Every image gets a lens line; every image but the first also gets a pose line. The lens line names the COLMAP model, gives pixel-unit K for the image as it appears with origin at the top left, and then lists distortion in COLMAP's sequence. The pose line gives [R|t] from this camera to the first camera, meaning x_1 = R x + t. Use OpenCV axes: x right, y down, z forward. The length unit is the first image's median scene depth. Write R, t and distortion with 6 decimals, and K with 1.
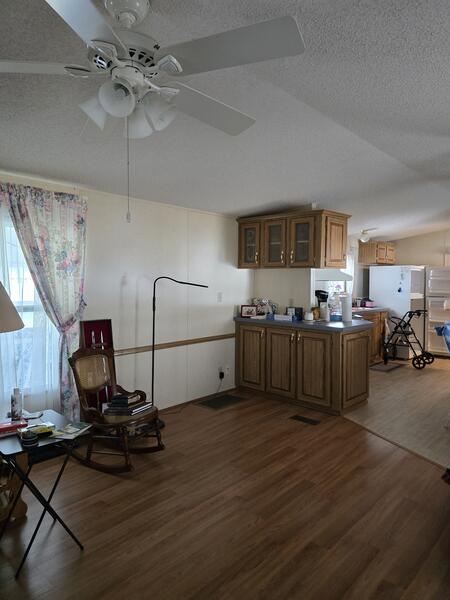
lens RADIAL K [[404.9, 0, 222.9], [0, 404.9, 296.5], [0, 0, 1]] dist [0.024348, -0.004441]
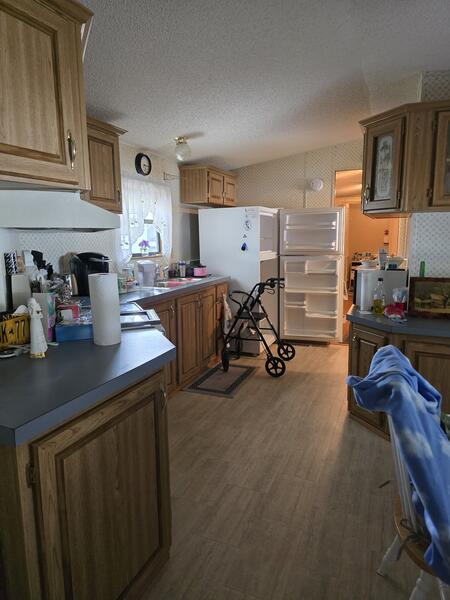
lens RADIAL K [[404.9, 0, 222.9], [0, 404.9, 296.5], [0, 0, 1]] dist [0.024348, -0.004441]
pose [[0.938090, -0.066760, 0.339897, 0.189766], [0.030534, 0.993369, 0.110838, -0.010699], [-0.345042, -0.093598, 0.933909, 0.427778]]
